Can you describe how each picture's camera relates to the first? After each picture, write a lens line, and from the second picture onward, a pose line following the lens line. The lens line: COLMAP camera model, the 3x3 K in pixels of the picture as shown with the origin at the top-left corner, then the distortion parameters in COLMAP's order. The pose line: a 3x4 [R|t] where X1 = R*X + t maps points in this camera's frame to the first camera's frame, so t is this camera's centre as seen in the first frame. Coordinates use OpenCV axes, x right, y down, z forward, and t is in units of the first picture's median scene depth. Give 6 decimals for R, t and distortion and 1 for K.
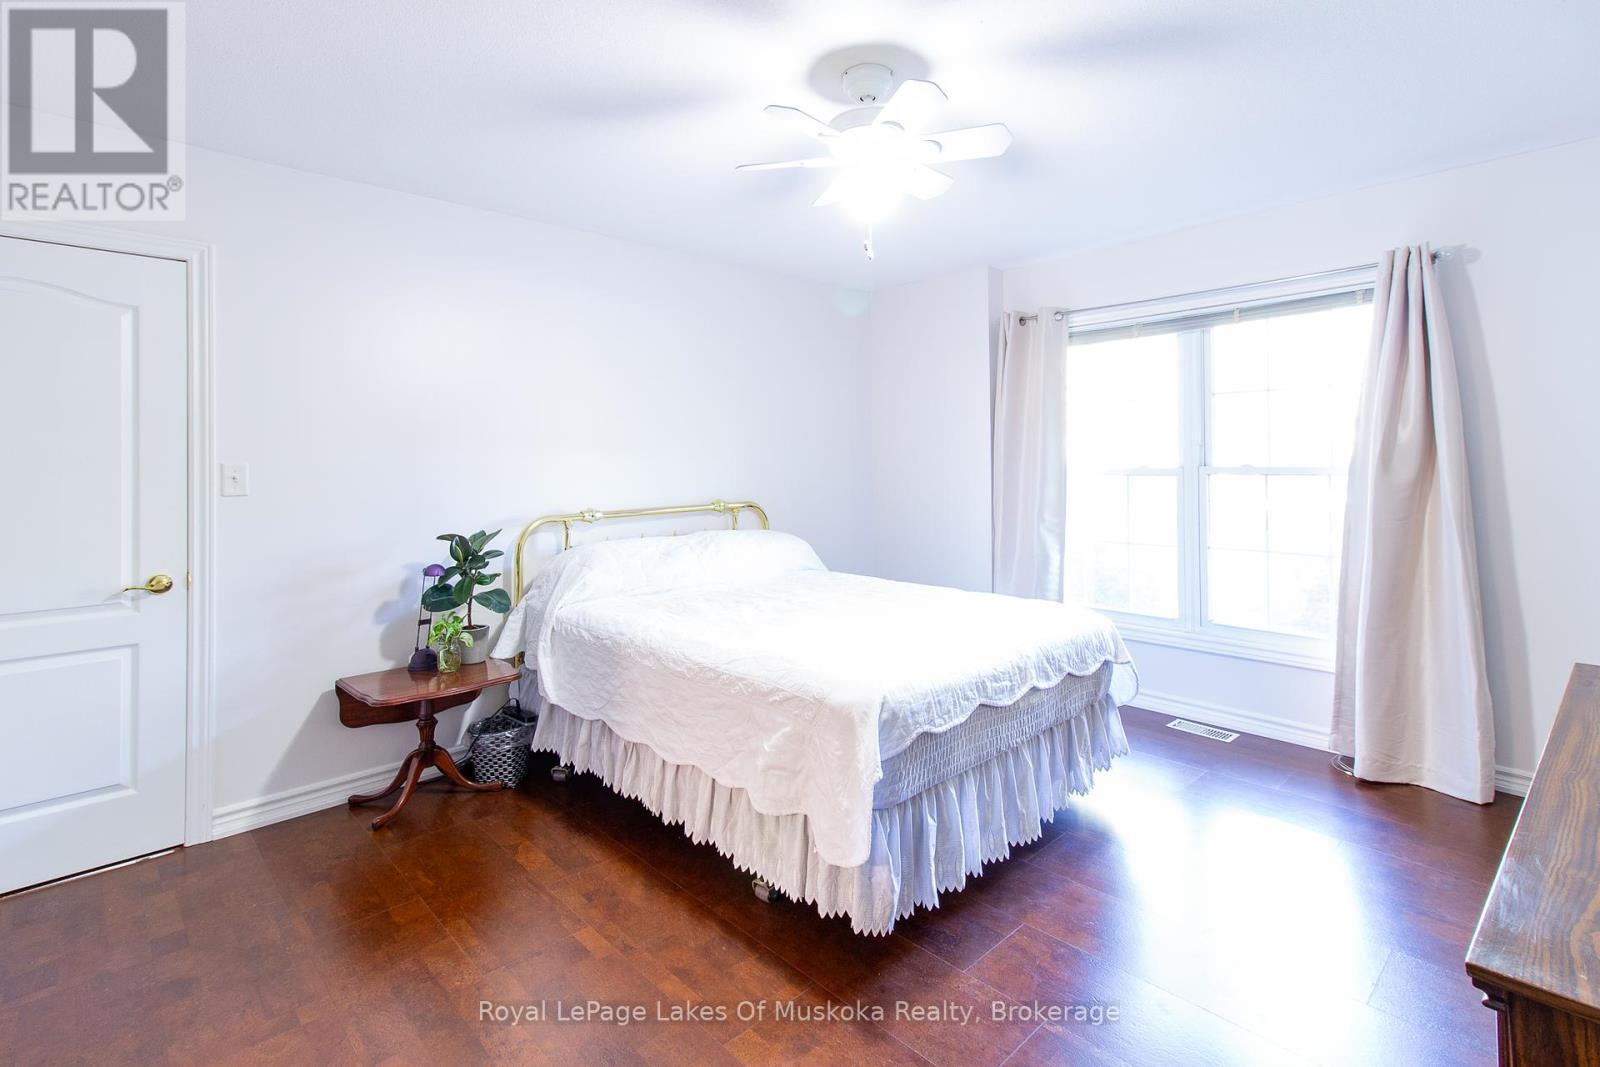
lens RADIAL K [[763.8, 0, 800.0], [0, 763.8, 533.5], [0, 0, 1]] dist [0.000479, 0.000068]
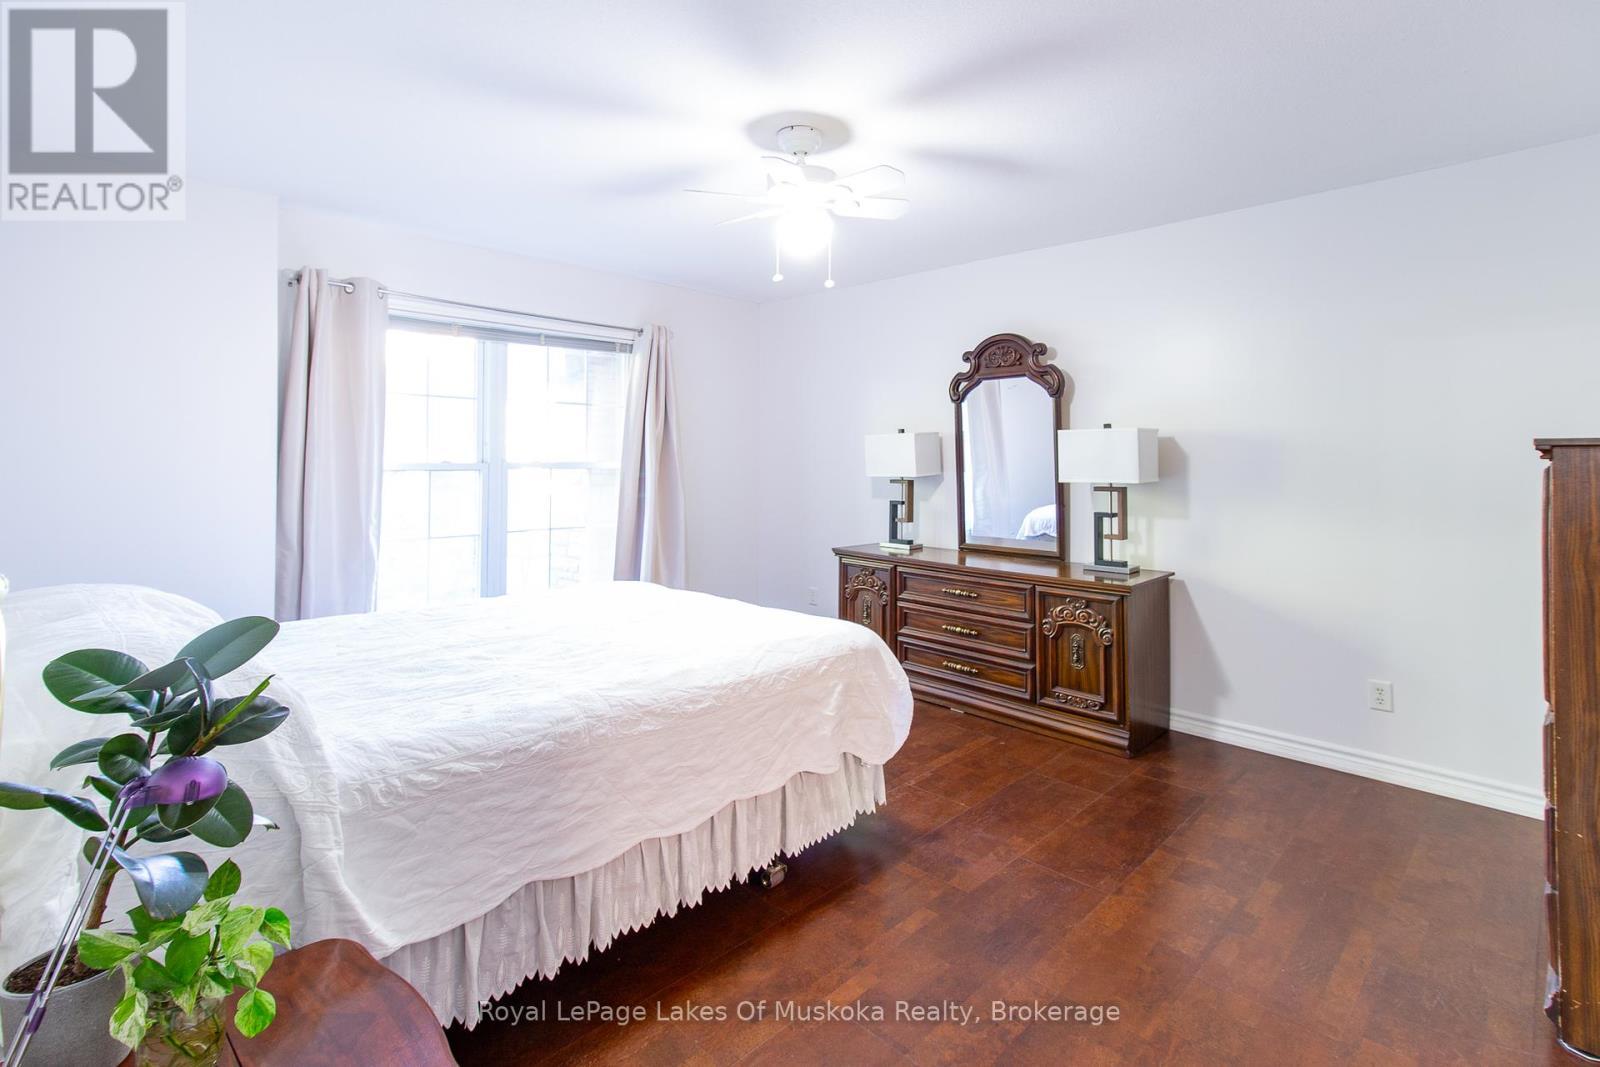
lens RADIAL K [[763.8, 0, 800.0], [0, 763.8, 533.5], [0, 0, 1]] dist [0.000479, 0.000068]
pose [[-0.045610, -0.087587, 0.995112, -0.859898], [0.082339, 0.992430, 0.091125, -0.065130], [-0.995560, 0.086092, -0.038053, 0.809185]]
